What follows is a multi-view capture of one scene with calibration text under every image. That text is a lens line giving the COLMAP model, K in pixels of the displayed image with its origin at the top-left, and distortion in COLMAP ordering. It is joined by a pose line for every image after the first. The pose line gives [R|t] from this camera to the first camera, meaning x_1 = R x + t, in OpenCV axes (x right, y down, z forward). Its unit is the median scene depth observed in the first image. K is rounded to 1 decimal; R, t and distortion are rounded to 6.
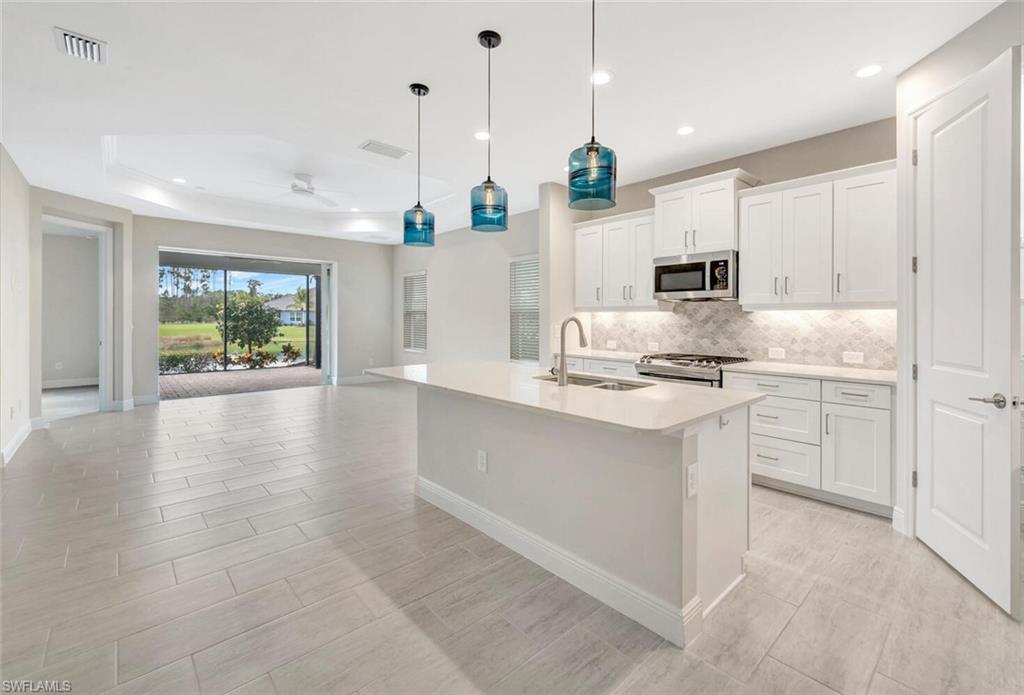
lens RADIAL K [[442.7, 0, 545.1], [0, 442.7, 316.5], [0, 0, 1]] dist [-0.001555, -0.000096]
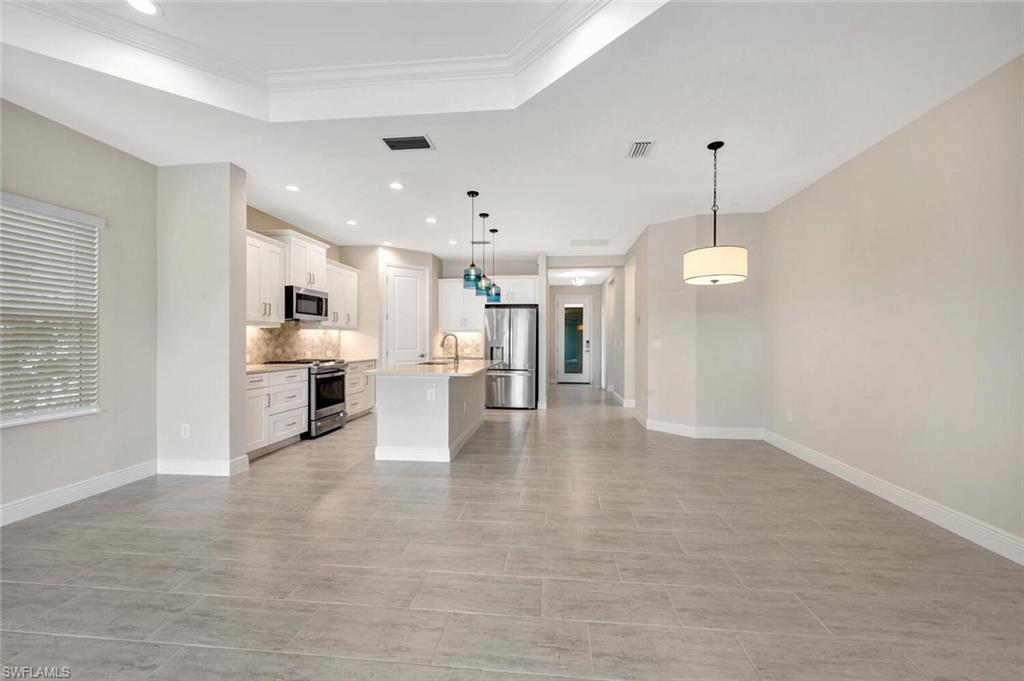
lens RADIAL K [[405.3, 0, 516.7], [0, 405.3, 340.8], [0, 0, 1]] dist [-0.000836, 0.000686]
pose [[-0.644755, -0.005870, 0.764367, -1.012863], [-0.007709, 0.999970, 0.001177, 0.019328], [-0.764351, -0.005133, -0.644781, 1.209514]]
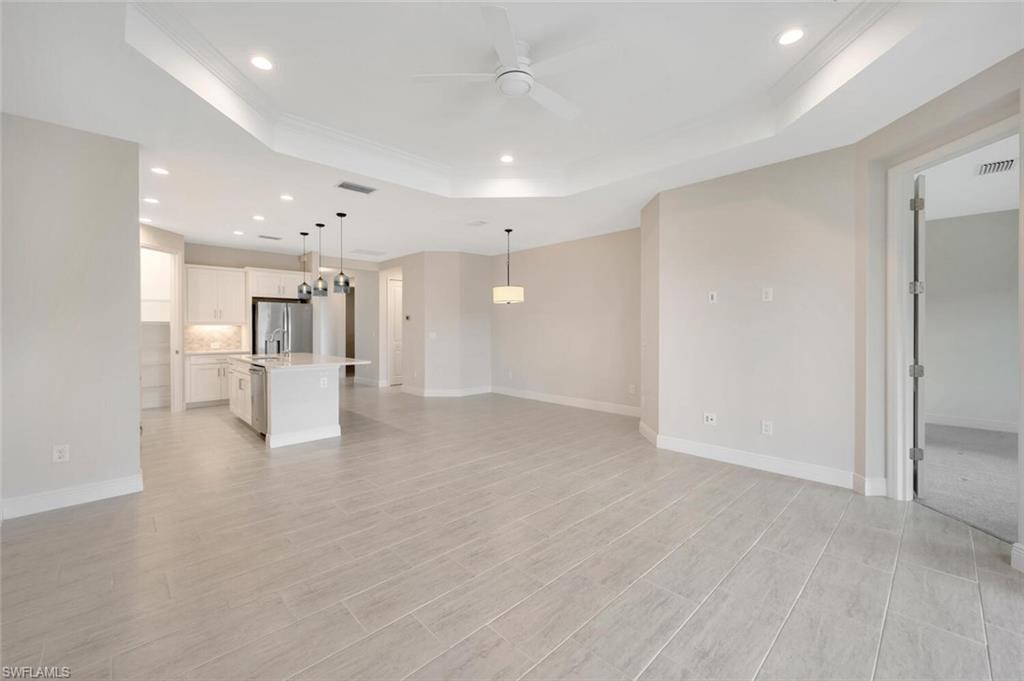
lens RADIAL K [[405.3, 0, 514.4], [0, 405.3, 332.8], [0, 0, 1]] dist [-0.000836, 0.000686]
pose [[-0.999991, -0.004188, 0.000236, -0.697179], [-0.004187, 0.999986, 0.003368, 0.005249], [-0.000250, 0.003367, -0.999994, 1.851928]]
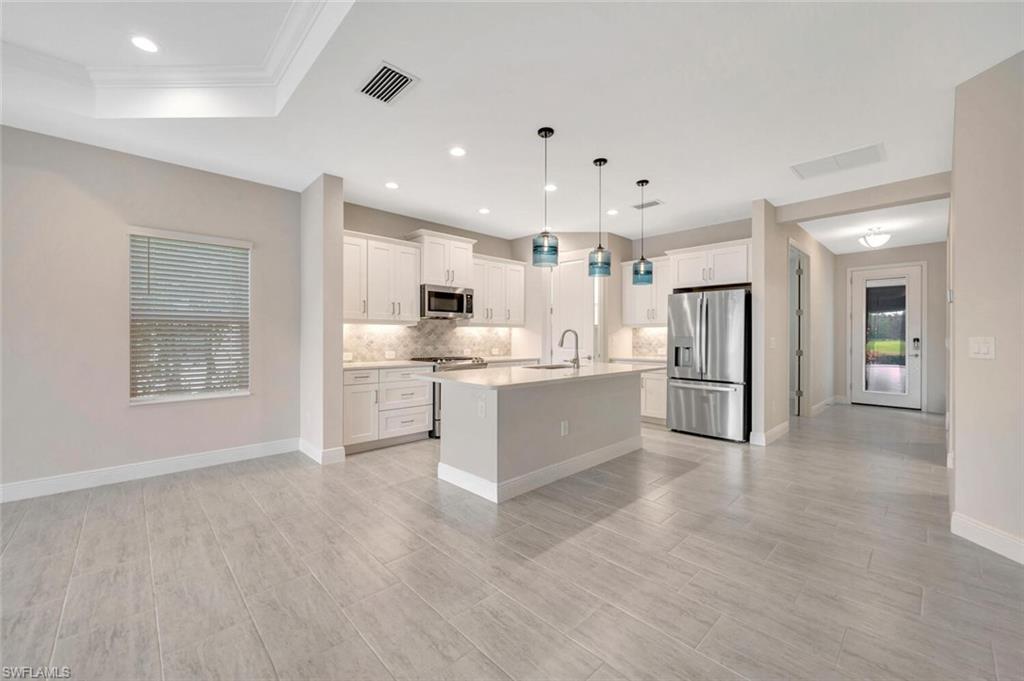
lens RADIAL K [[405.3, 0, 512.6], [0, 405.3, 337.2], [0, 0, 1]] dist [-0.000836, 0.000686]
pose [[0.011285, -0.004763, 0.999925, -0.889777], [-0.005172, 0.999975, 0.004822, 0.015163], [-0.999923, -0.005226, 0.011260, 0.705456]]
